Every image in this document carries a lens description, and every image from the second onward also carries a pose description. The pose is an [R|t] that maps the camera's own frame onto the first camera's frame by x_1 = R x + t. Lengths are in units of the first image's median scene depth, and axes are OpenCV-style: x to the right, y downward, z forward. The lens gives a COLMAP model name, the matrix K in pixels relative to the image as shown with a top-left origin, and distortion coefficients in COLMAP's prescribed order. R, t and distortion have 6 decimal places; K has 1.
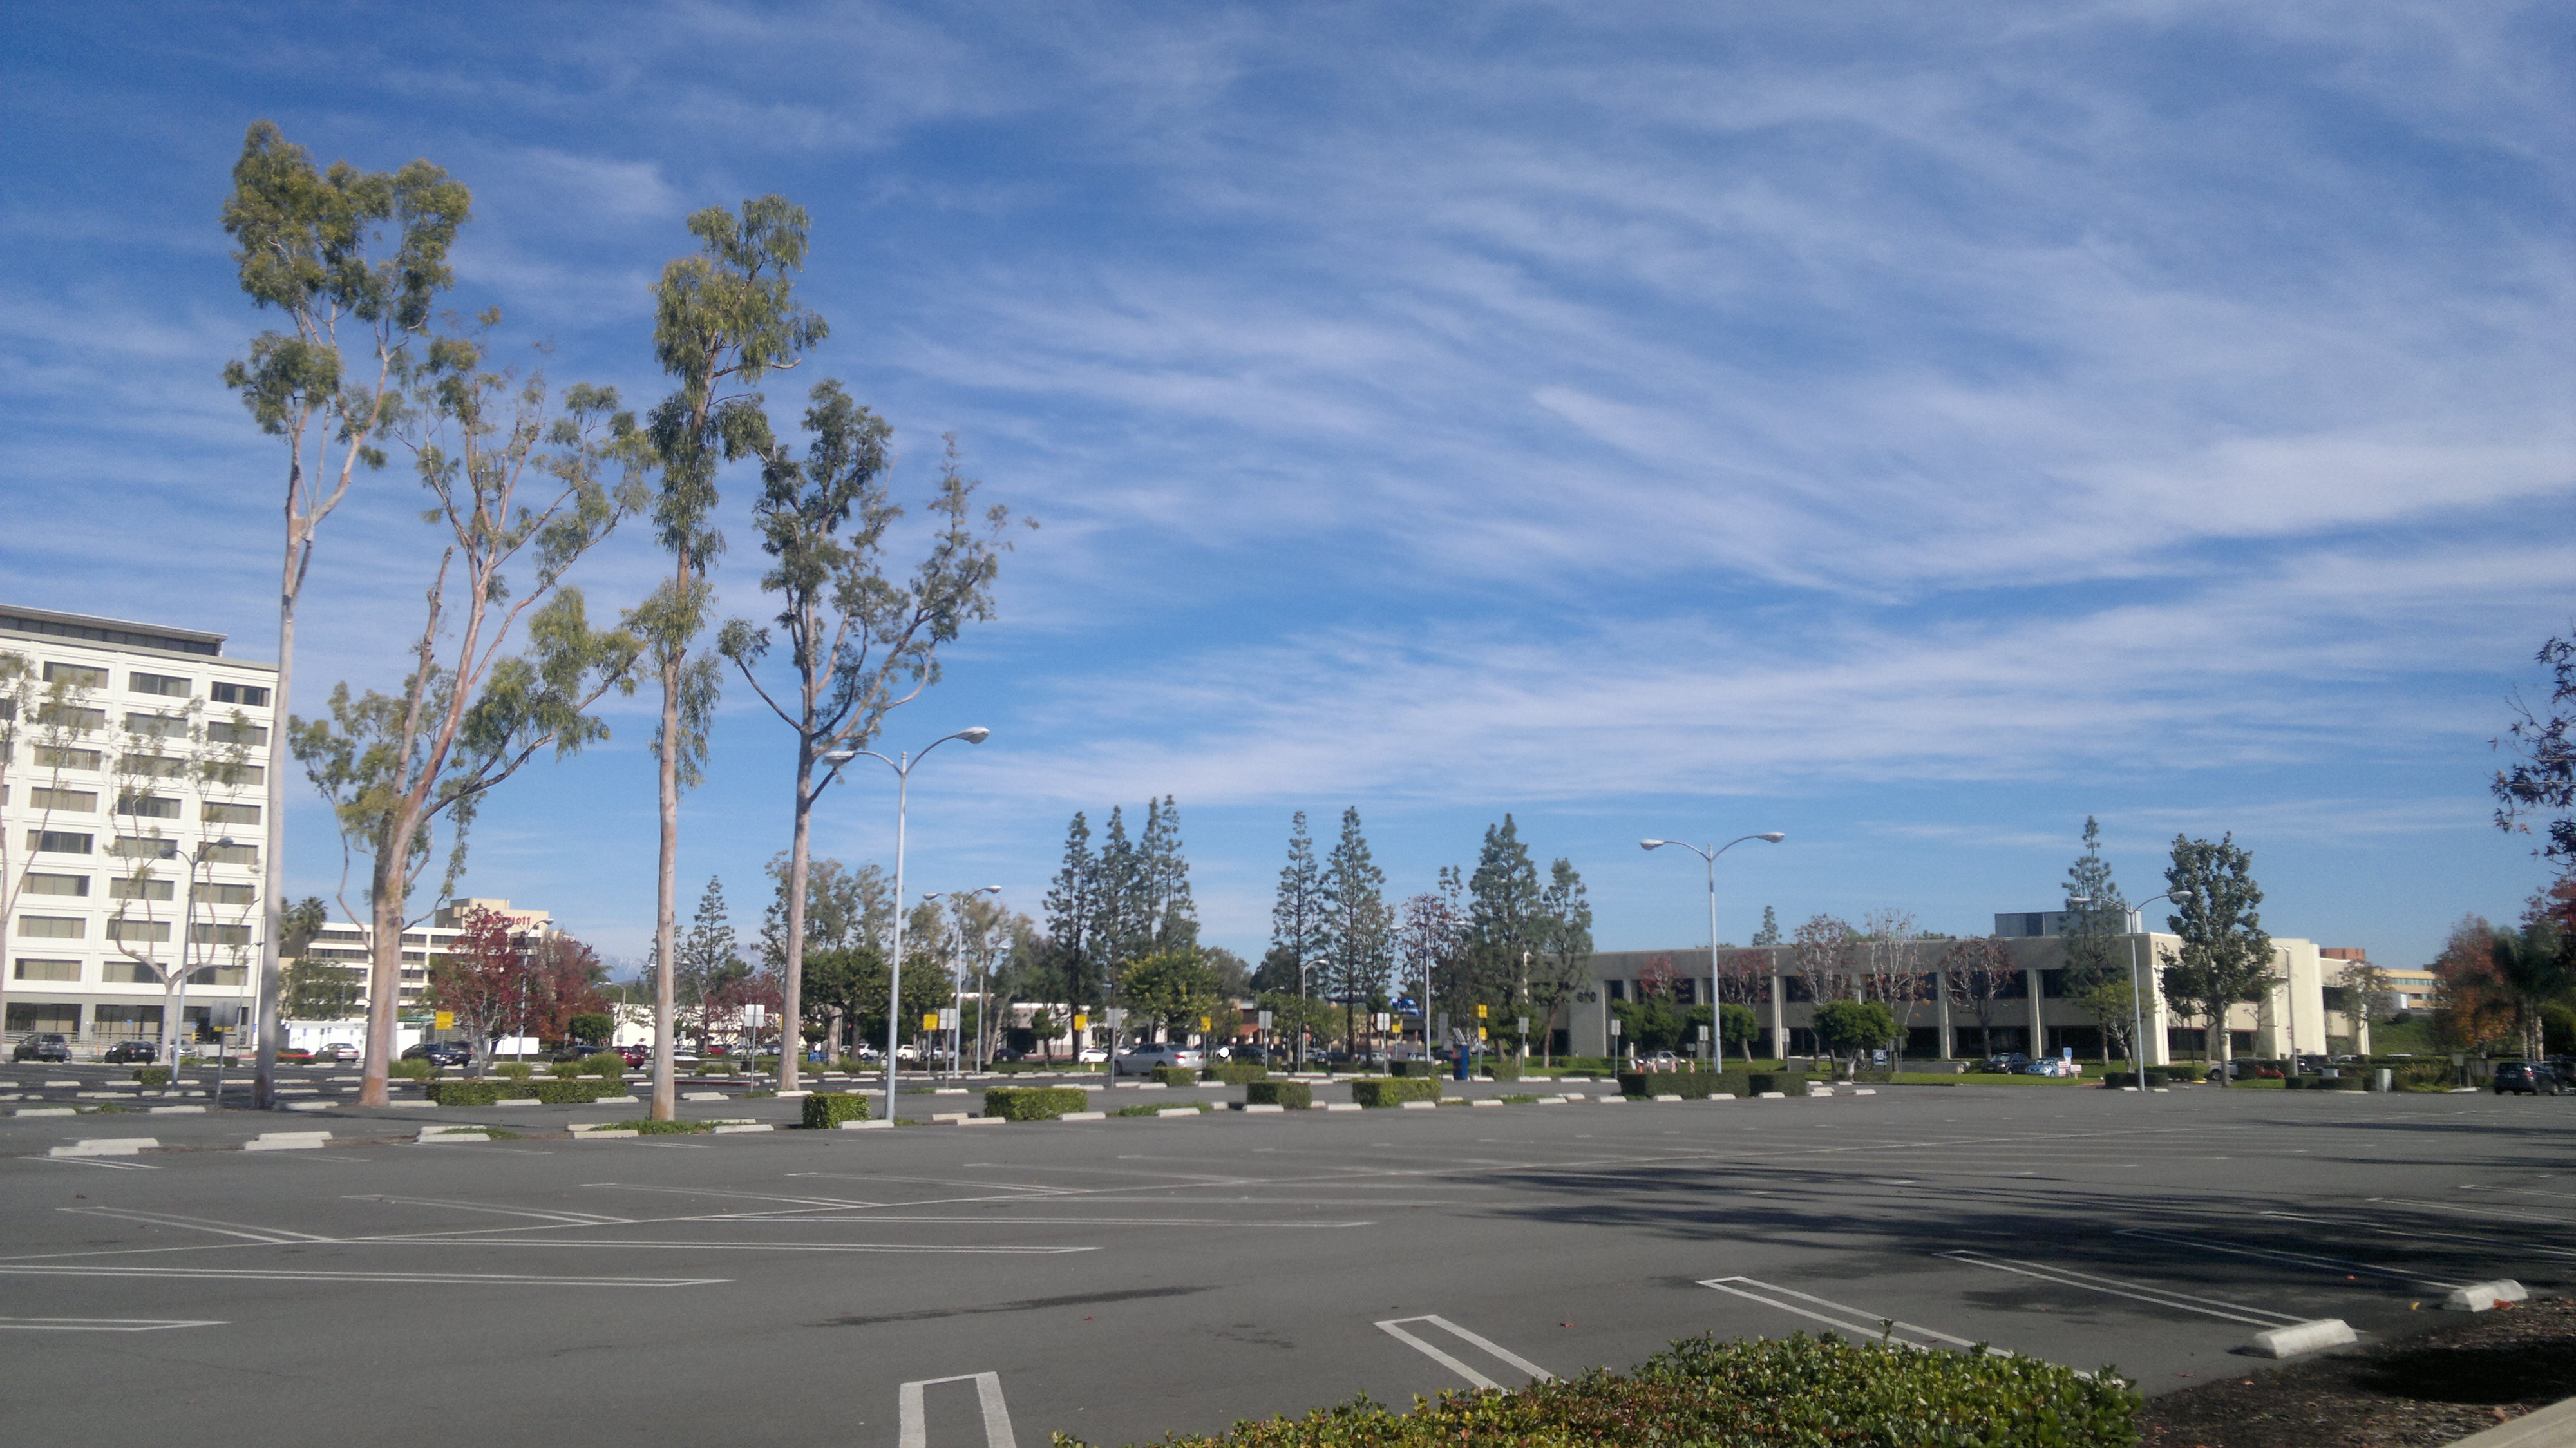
lens RADIAL K [[2205.4, 0, 1378.1], [0, 2205.4, 723.1], [0, 0, 1]] dist [0.071611, -0.094098]
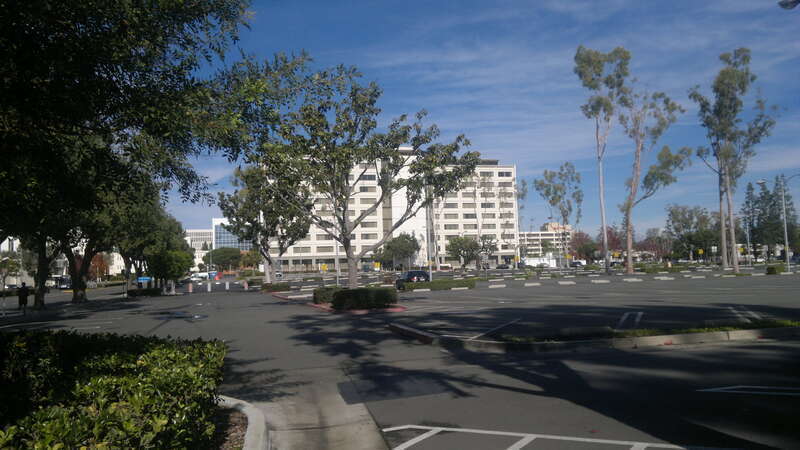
lens RADIAL K [[684.9, 0, 428.0], [0, 684.9, 224.7], [0, 0, 1]] dist [0.071611, -0.094098]
pose [[0.851722, -0.066705, -0.519731, -0.035795], [0.113203, 0.991865, 0.058215, -0.015965], [0.511620, -0.108418, 0.852344, -0.120361]]
